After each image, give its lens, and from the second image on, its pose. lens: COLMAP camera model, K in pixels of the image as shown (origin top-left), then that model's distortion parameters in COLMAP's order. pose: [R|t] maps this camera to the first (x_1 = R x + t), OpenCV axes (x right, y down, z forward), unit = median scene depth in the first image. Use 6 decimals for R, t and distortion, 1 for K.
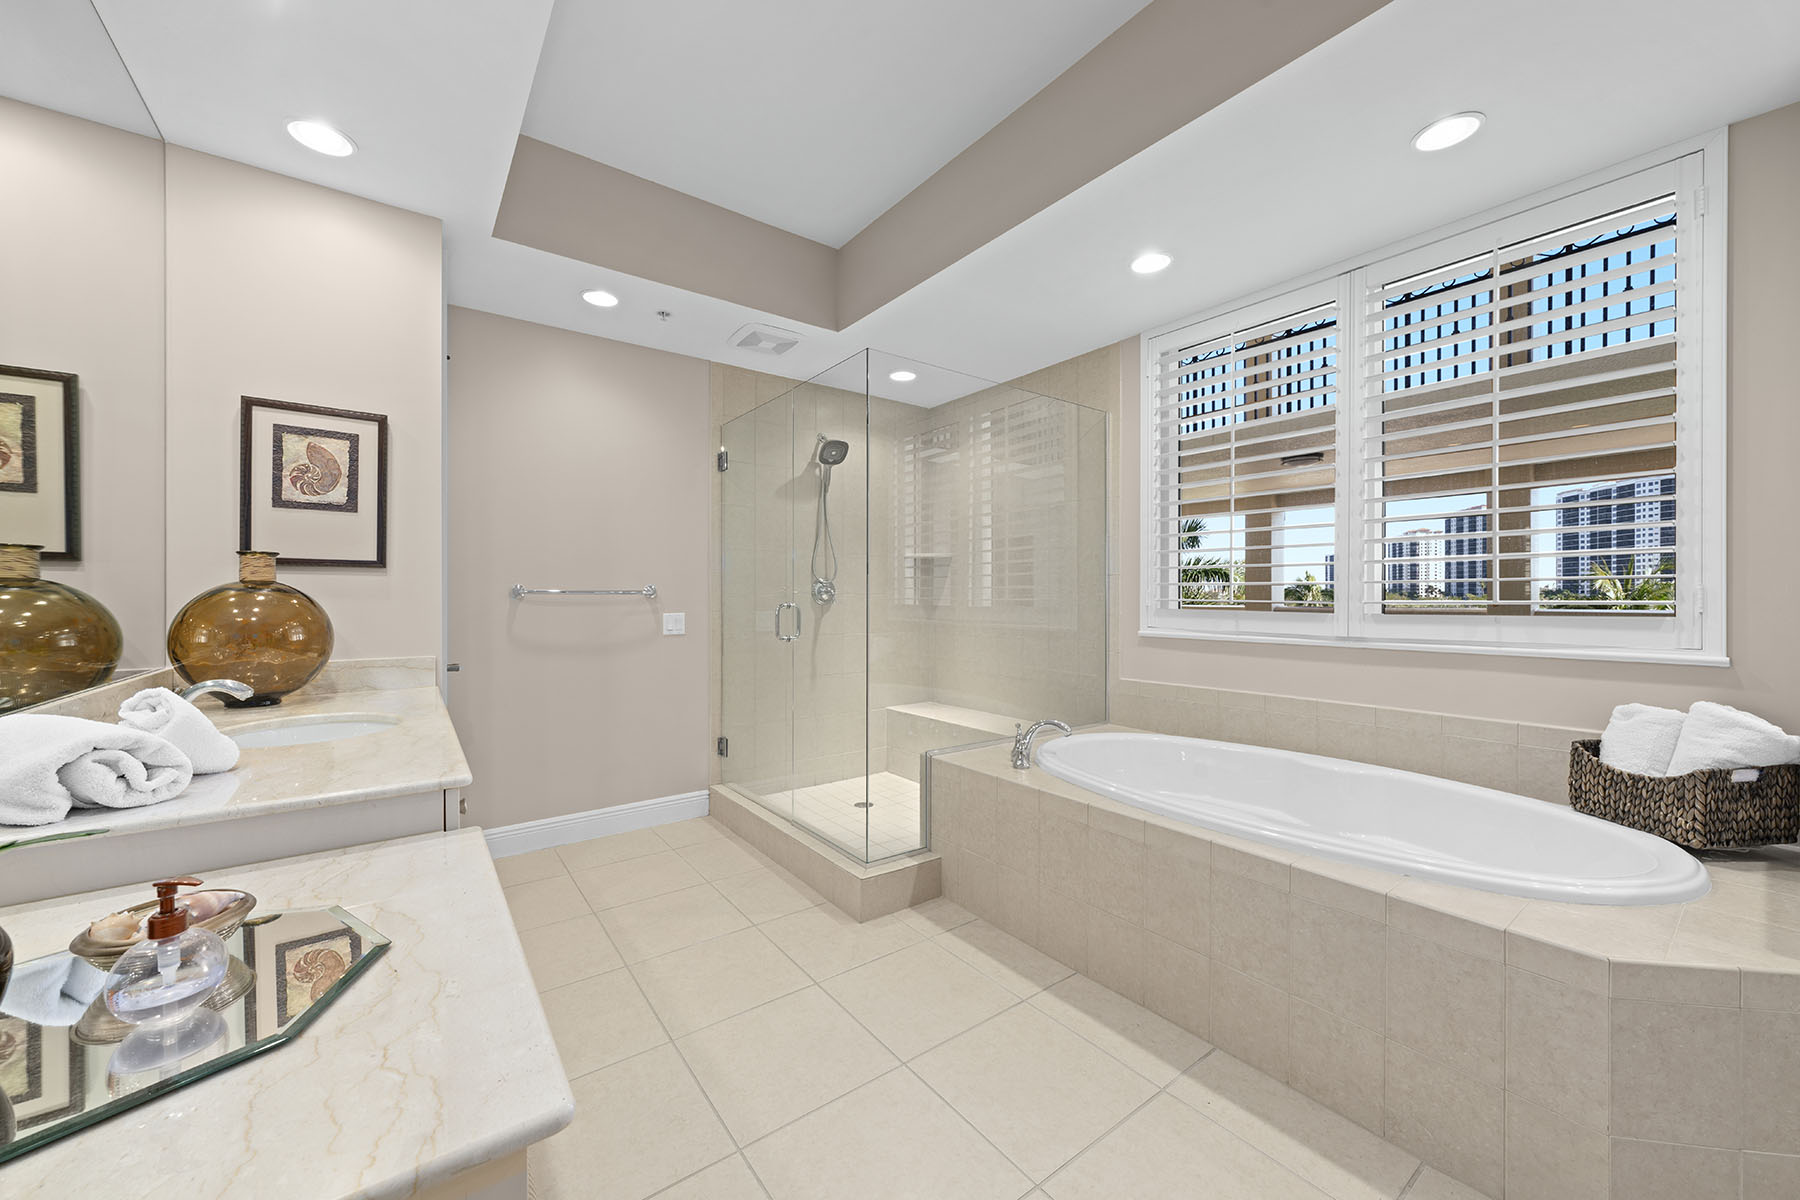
lens RADIAL K [[663.5, 0, 909.0], [0, 663.5, 598.2], [0, 0, 1]] dist [-0.000931, -0.000254]
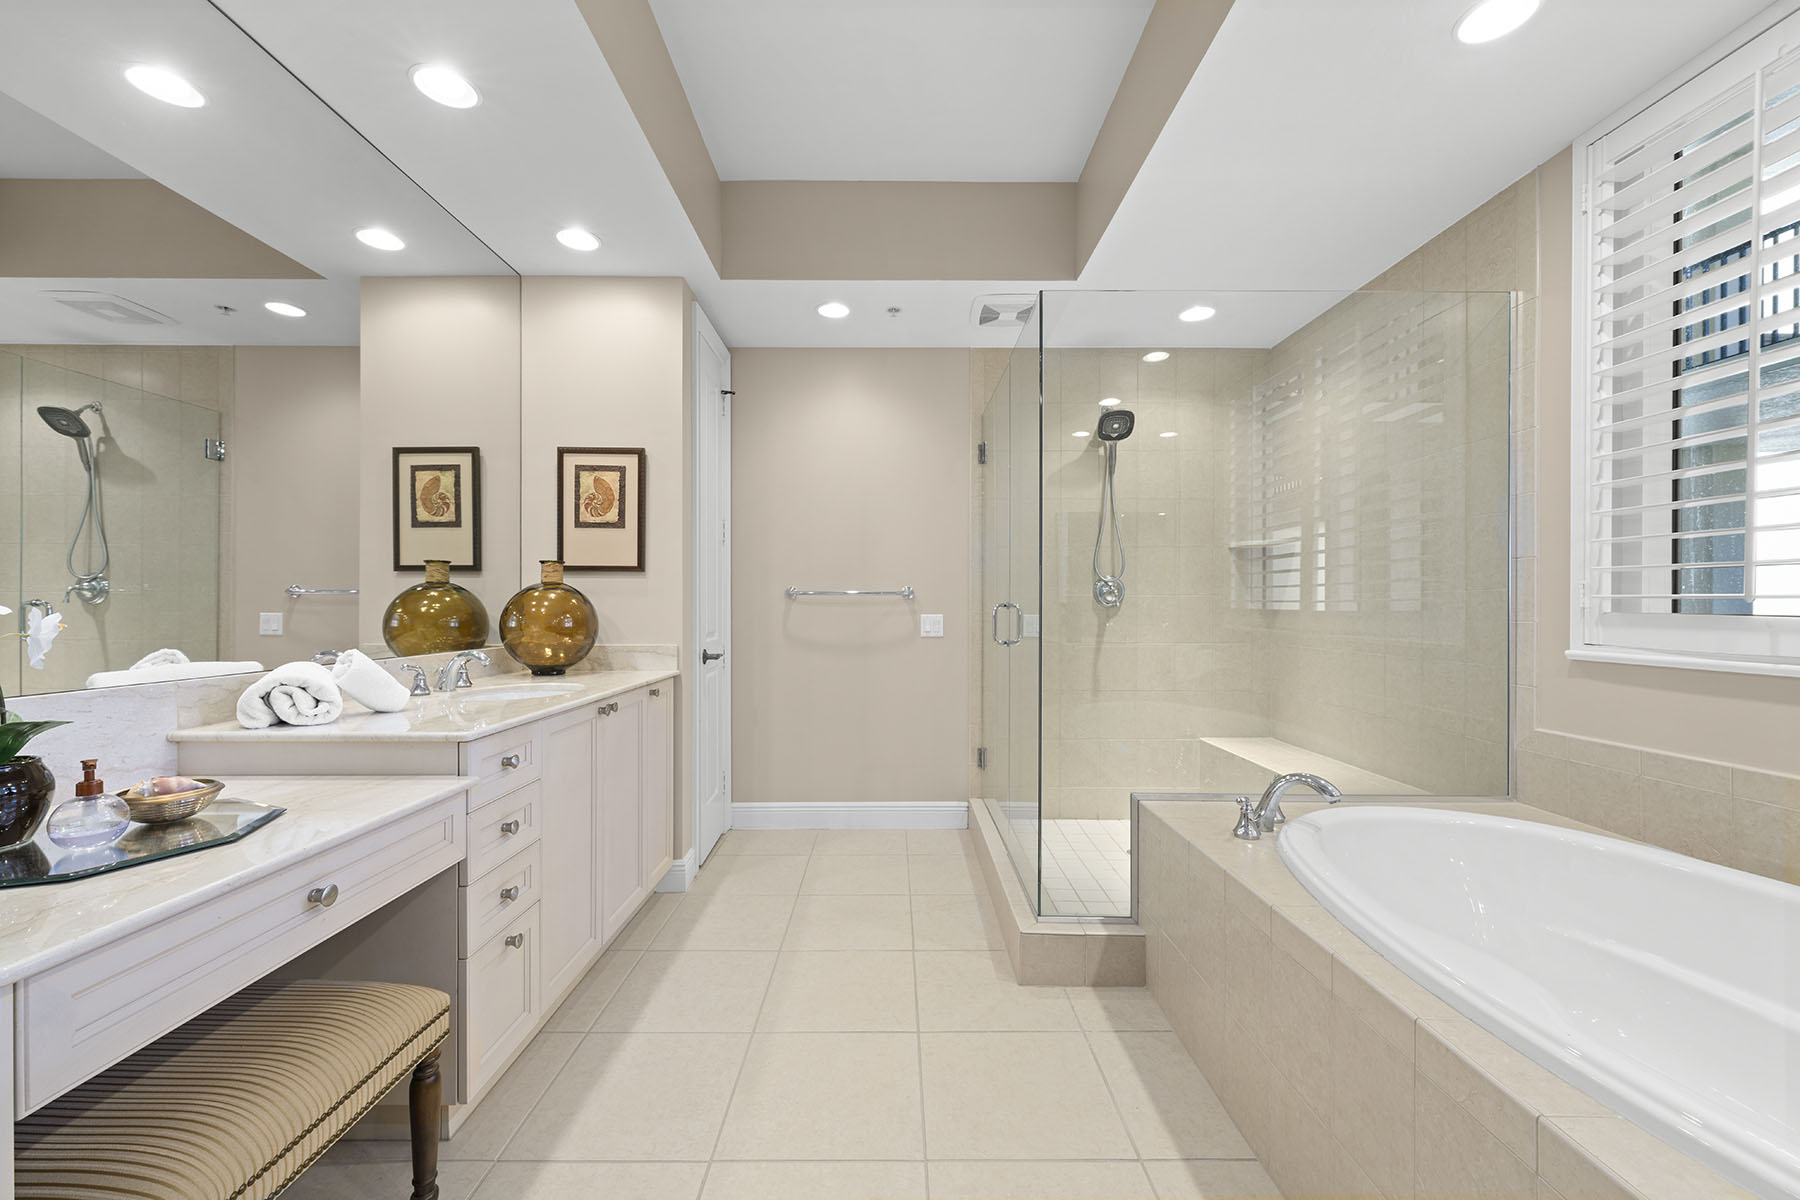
lens RADIAL K [[712.5, 0, 906.7], [0, 712.5, 605.7], [0, 0, 1]] dist [0.003276, -0.000015]
pose [[0.804144, 0.000777, -0.594434, 0.279297], [-0.001935, 0.999997, -0.001310, 0.013052], [0.594431, 0.002204, 0.804144, 0.159205]]
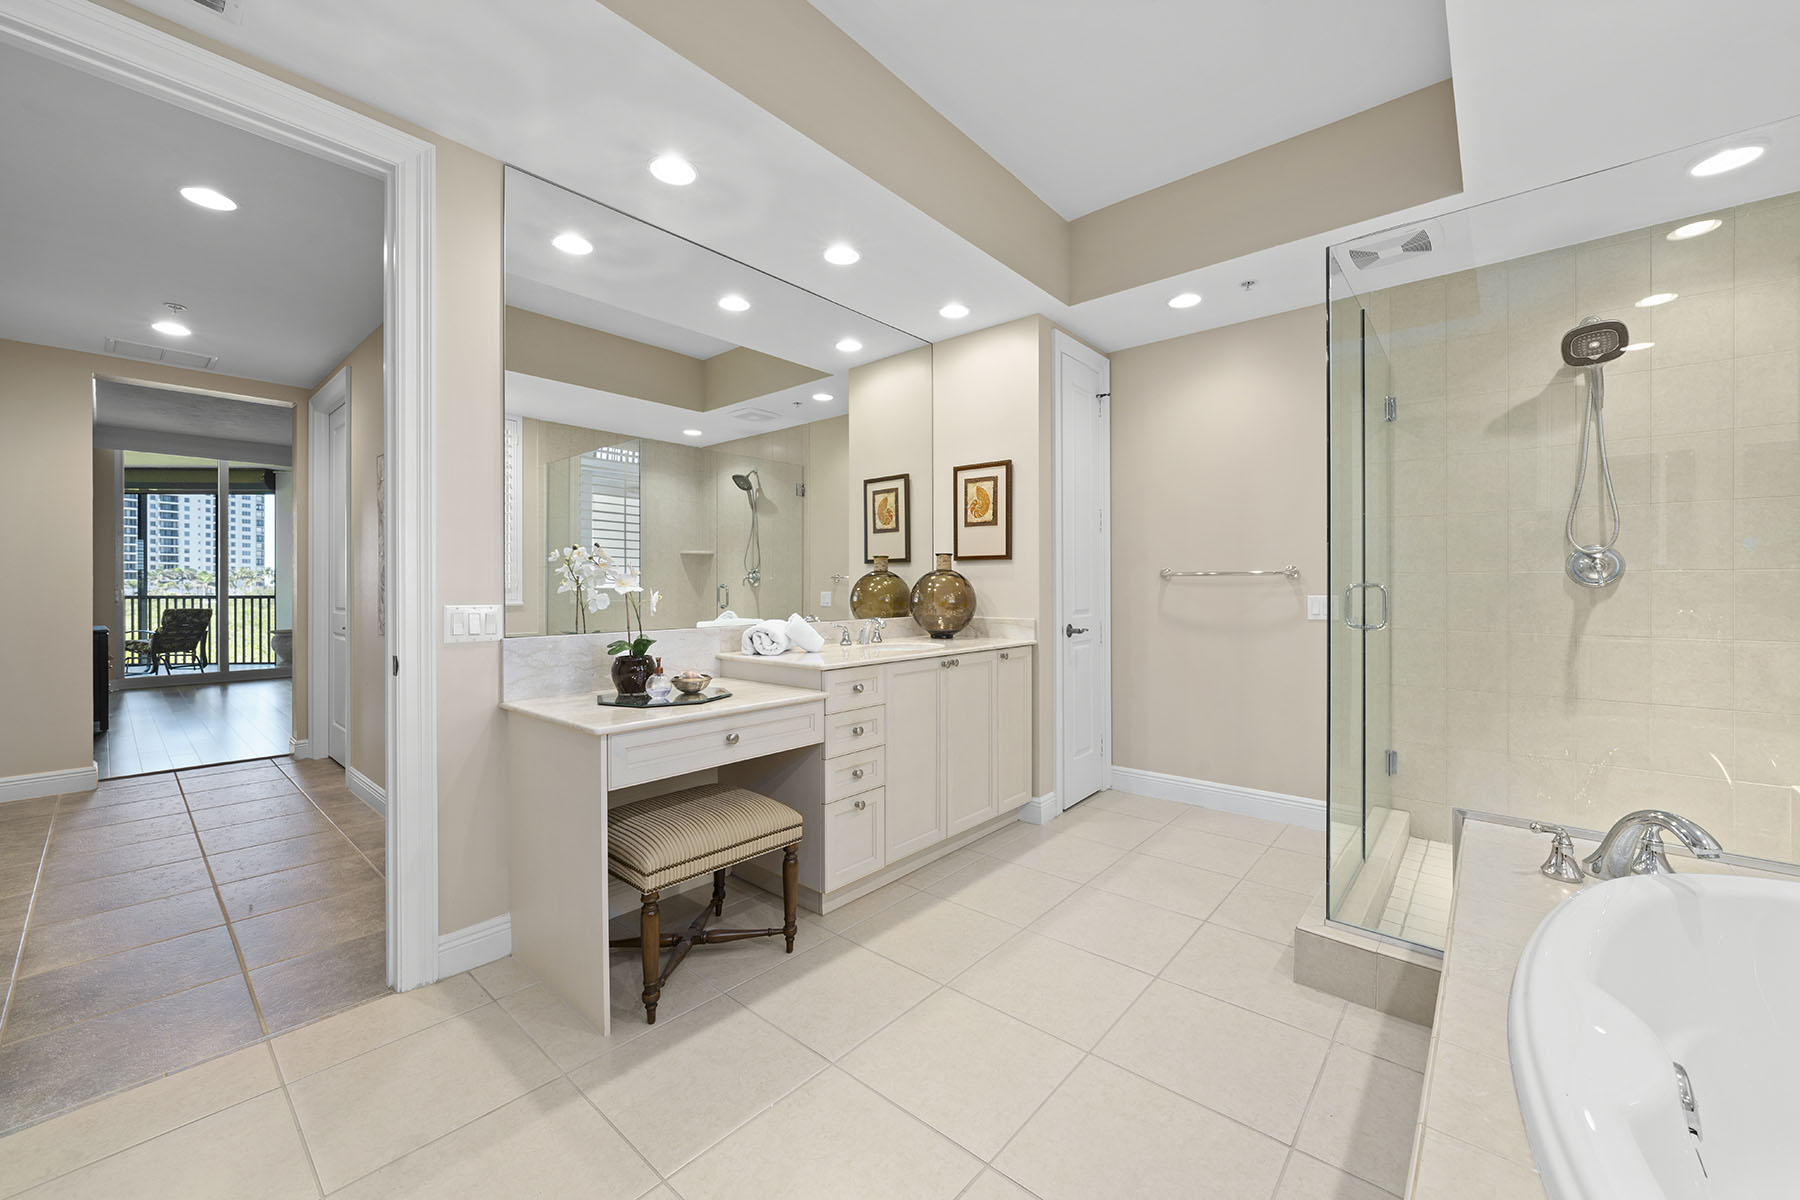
lens RADIAL K [[712.5, 0, 905.3], [0, 712.5, 585.5], [0, 0, 1]] dist [0.003276, -0.000015]
pose [[0.210239, -0.002130, -0.977648, 0.544935], [0.000062, 0.999998, -0.002166, 0.013053], [0.977650, 0.000395, 0.210239, 0.296230]]
